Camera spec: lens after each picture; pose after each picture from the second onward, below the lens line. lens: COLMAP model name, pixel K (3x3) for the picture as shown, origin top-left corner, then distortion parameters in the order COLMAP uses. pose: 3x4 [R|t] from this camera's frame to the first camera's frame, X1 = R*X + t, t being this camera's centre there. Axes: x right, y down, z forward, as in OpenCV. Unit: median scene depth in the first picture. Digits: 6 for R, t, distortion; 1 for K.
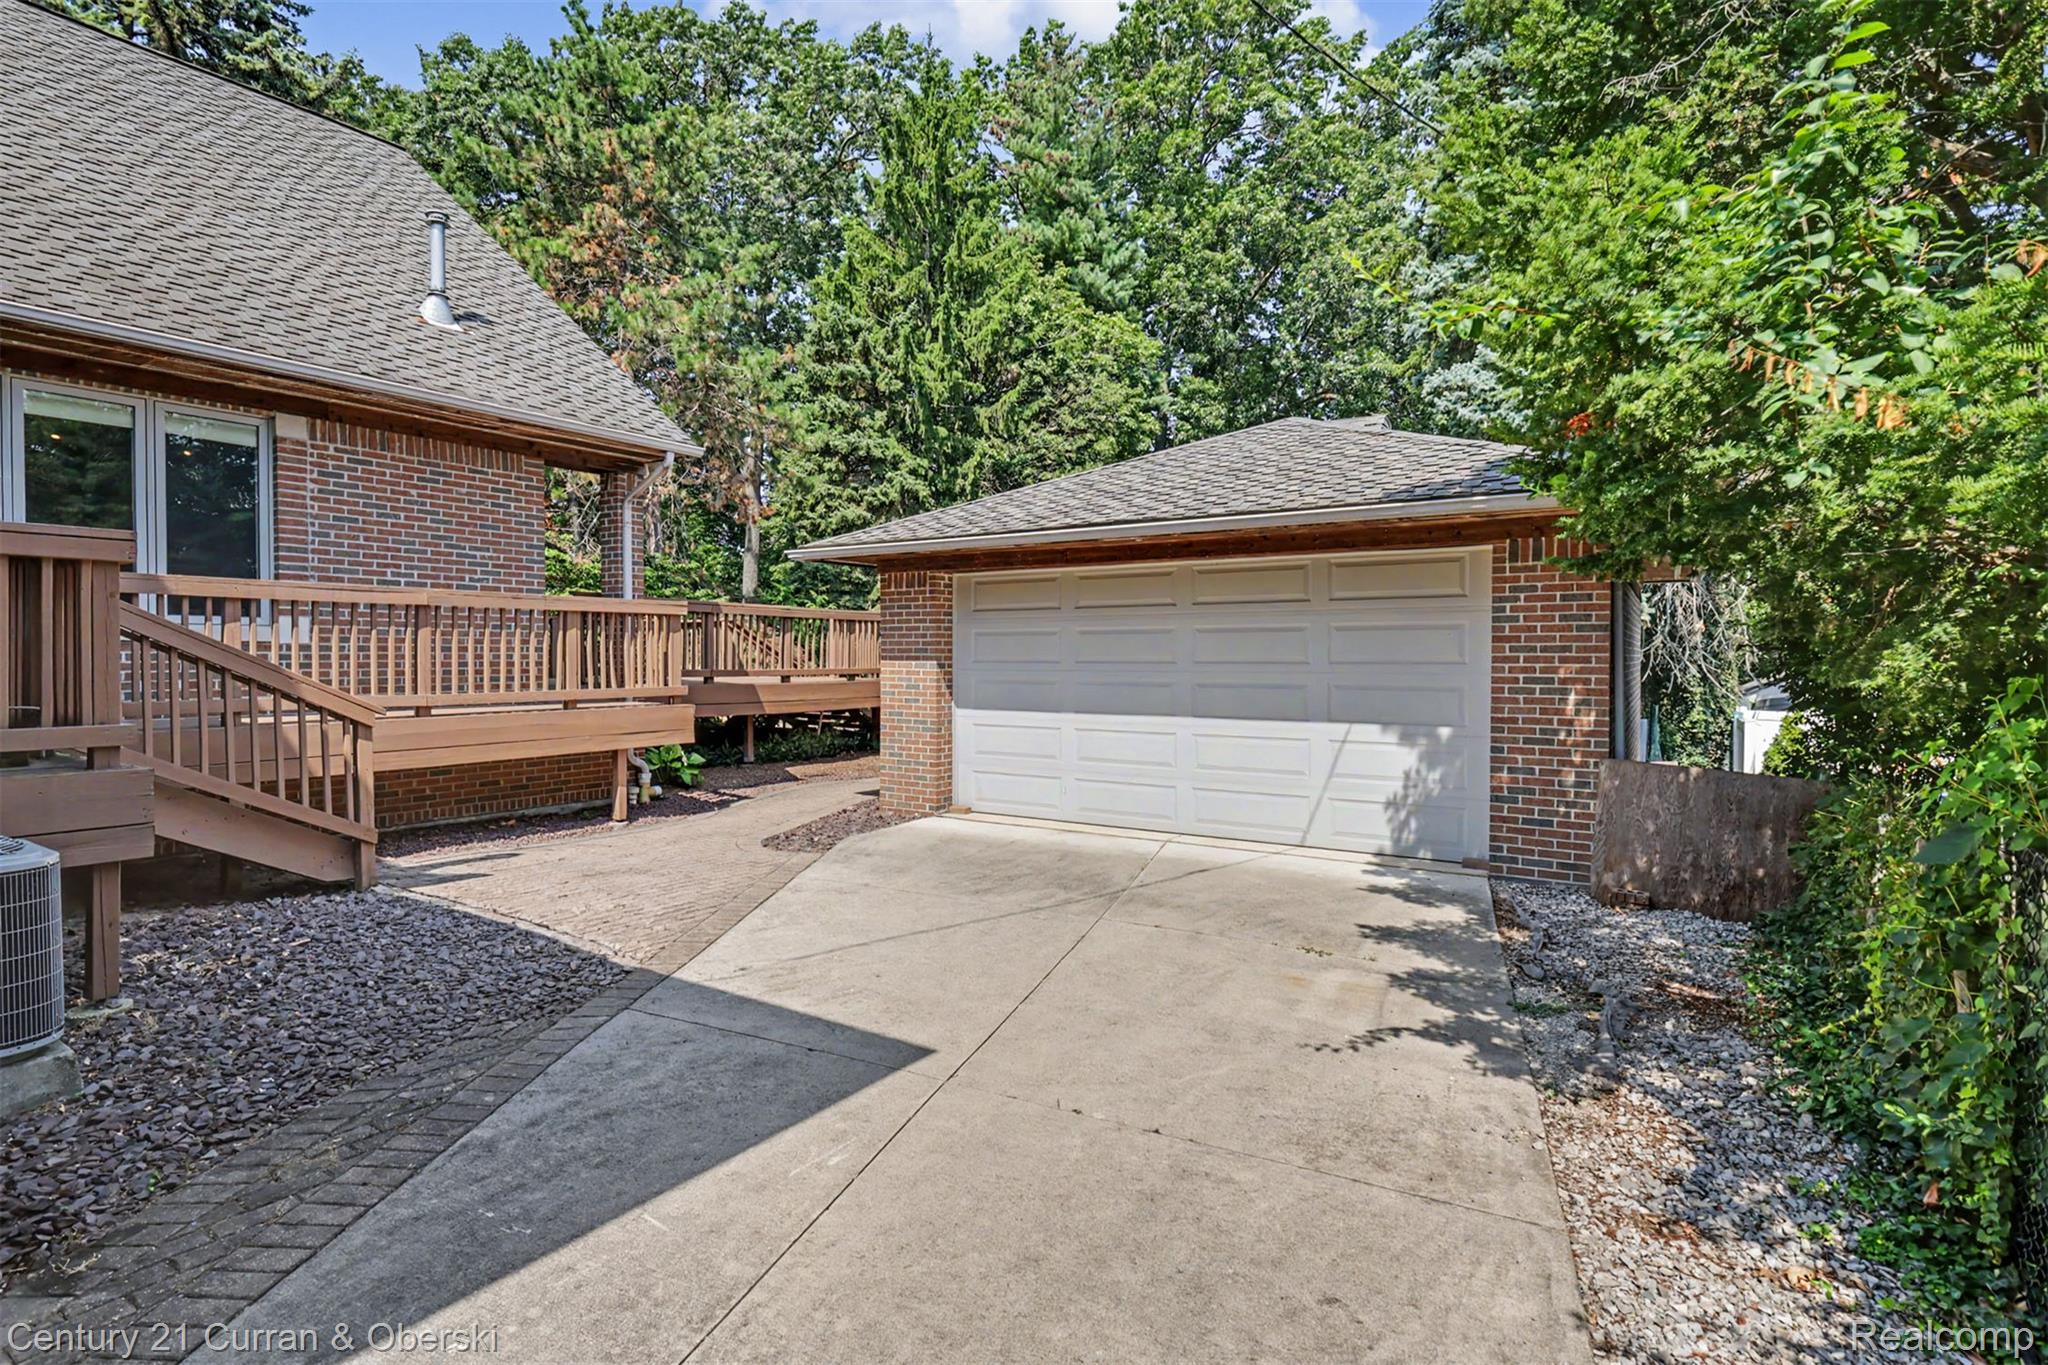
lens RADIAL K [[1013.5, 0, 1024.0], [0, 1013.5, 682.5], [0, 0, 1]] dist [0.019240, -0.000122]
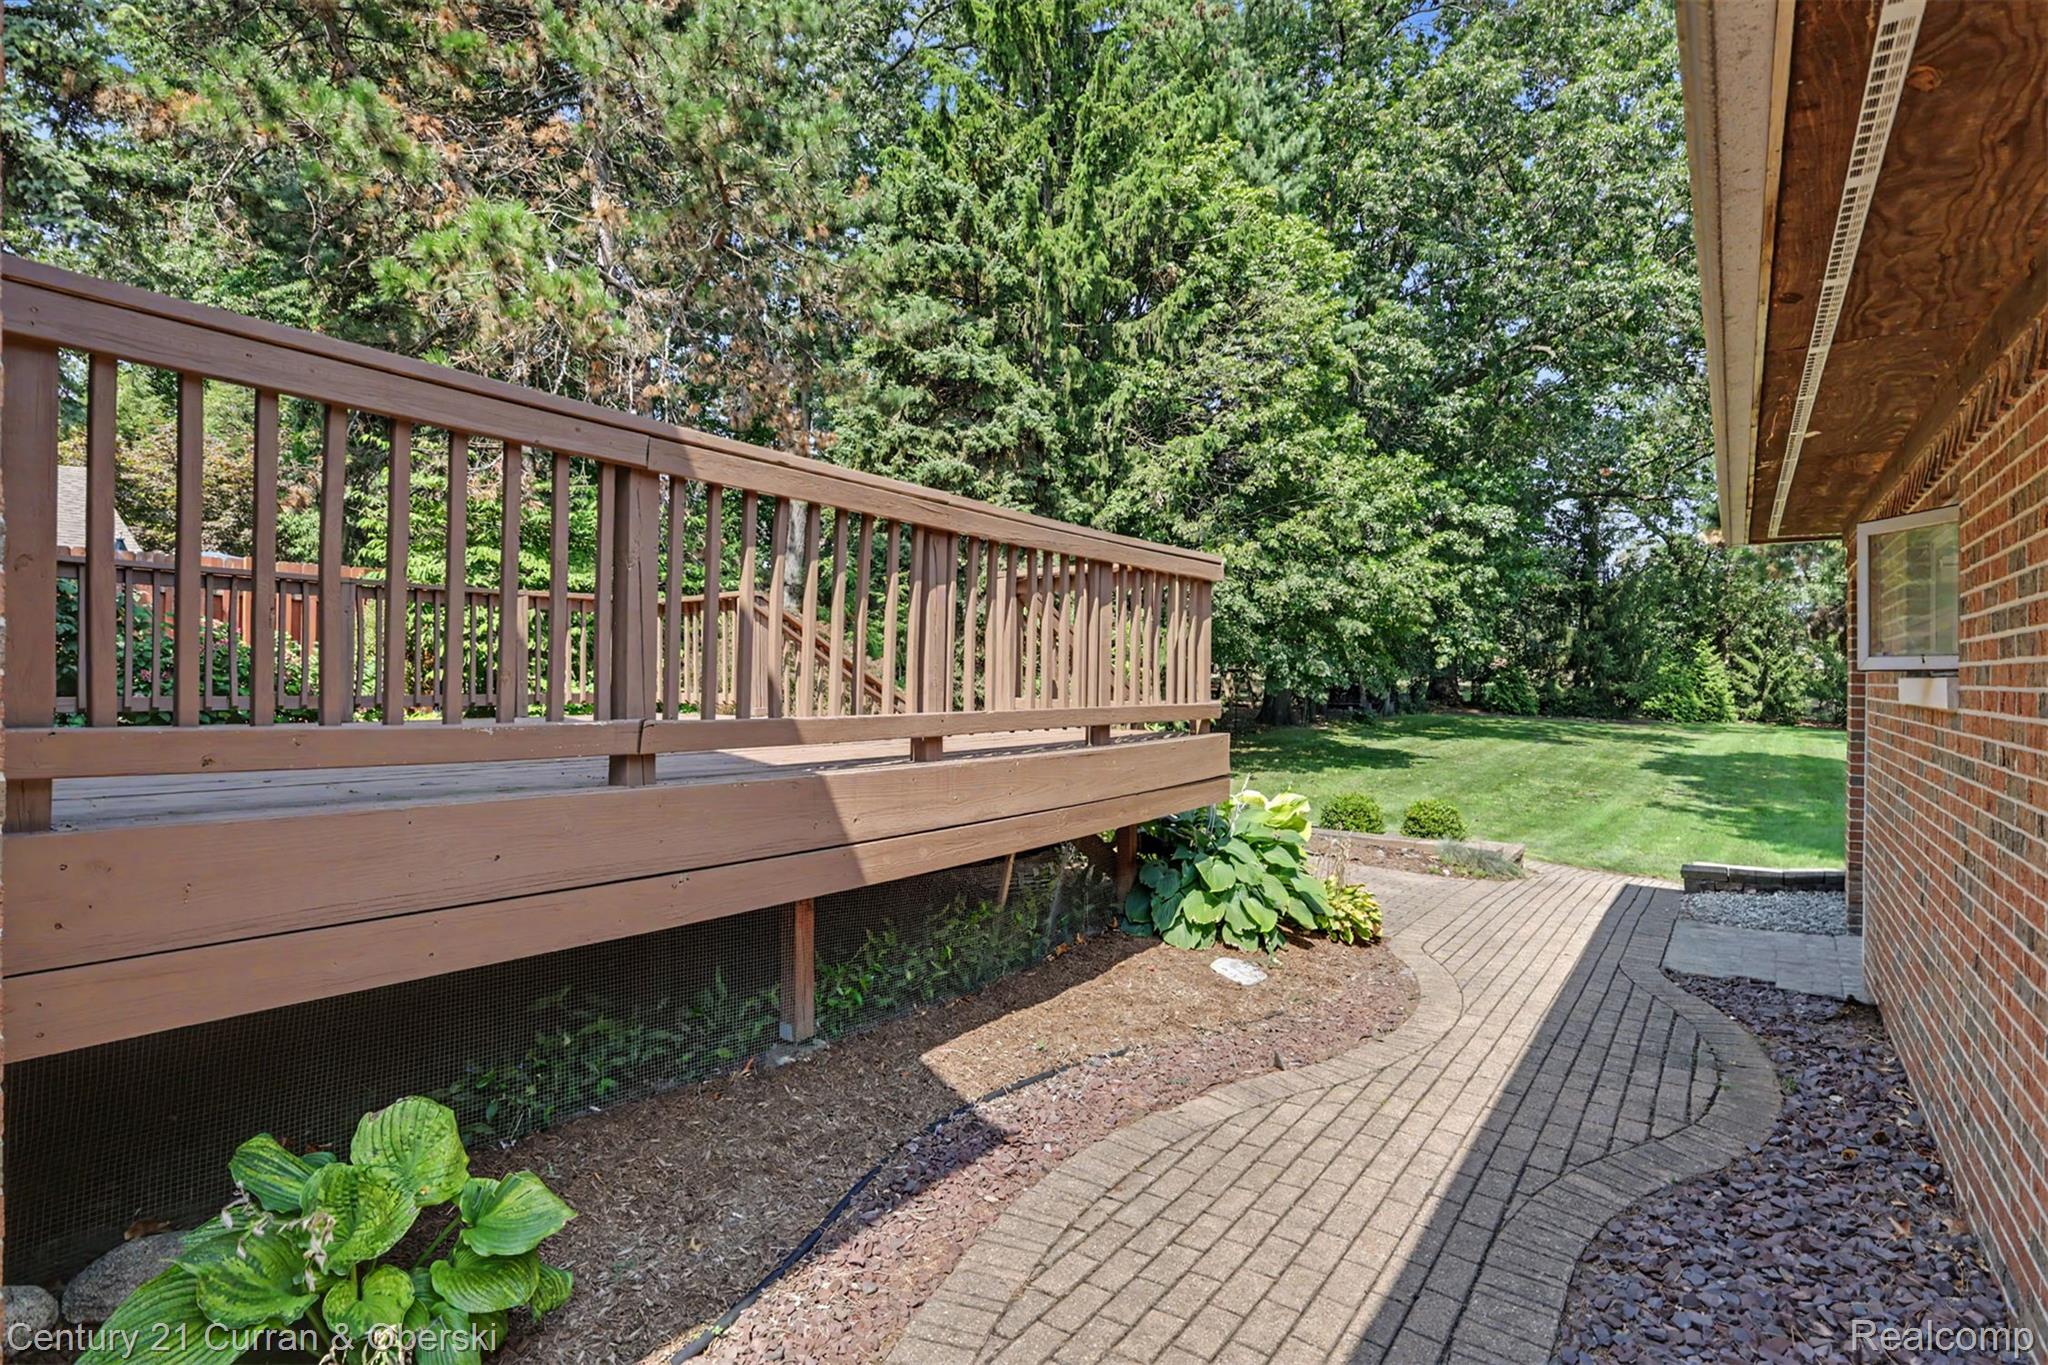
lens RADIAL K [[1013.5, 0, 1024.0], [0, 1013.5, 682.5], [0, 0, 1]] dist [0.019240, -0.000122]
pose [[0.998810, 0.005716, -0.048441, -0.079920], [-0.006748, 0.999753, -0.021161, -0.008659], [0.048308, 0.021463, 0.998602, 0.318699]]
